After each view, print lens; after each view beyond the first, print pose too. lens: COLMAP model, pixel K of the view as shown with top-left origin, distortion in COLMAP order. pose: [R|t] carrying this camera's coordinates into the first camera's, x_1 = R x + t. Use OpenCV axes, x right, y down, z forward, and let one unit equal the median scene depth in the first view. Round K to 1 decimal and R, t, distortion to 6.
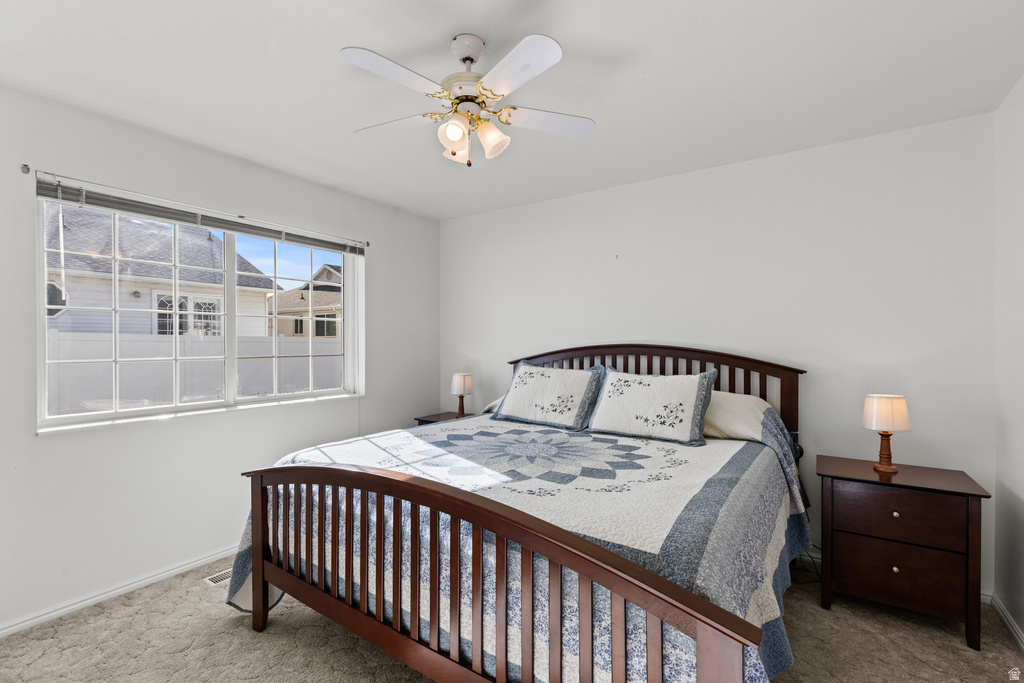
lens RADIAL K [[462.7, 0, 513.9], [0, 462.7, 344.3], [0, 0, 1]] dist [0.006473, -0.000882]
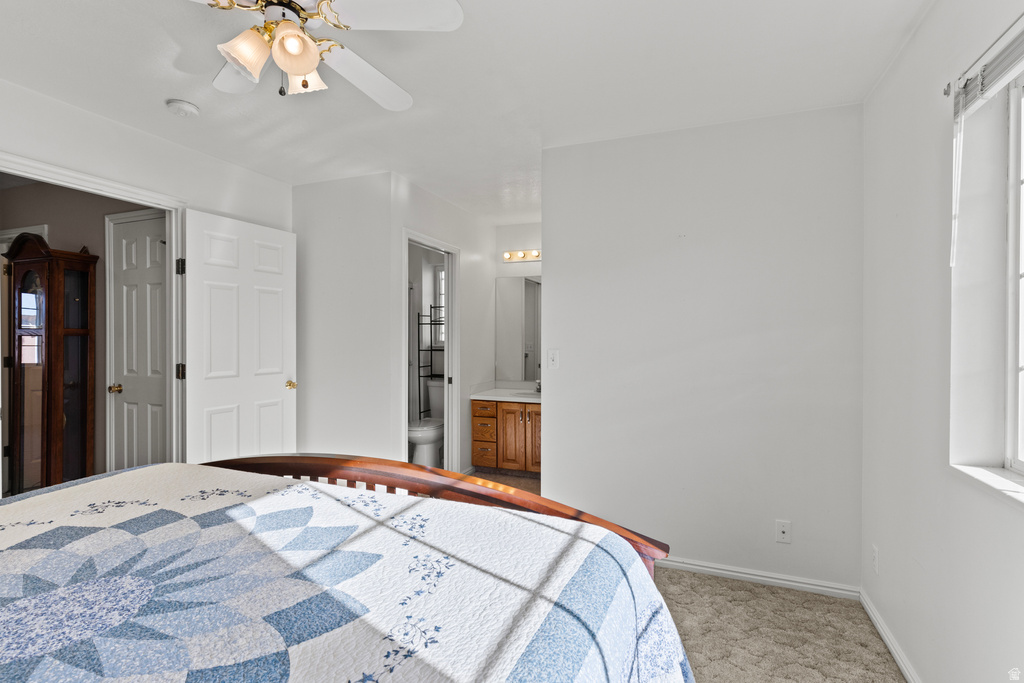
lens RADIAL K [[462.7, 0, 511.1], [0, 462.7, 338.0], [0, 0, 1]] dist [0.006473, -0.000882]
pose [[-0.979418, 0.001254, -0.201840, -0.206539], [0.001541, 0.999998, -0.001265, 0.006089], [0.201838, -0.001550, -0.979418, 1.227695]]
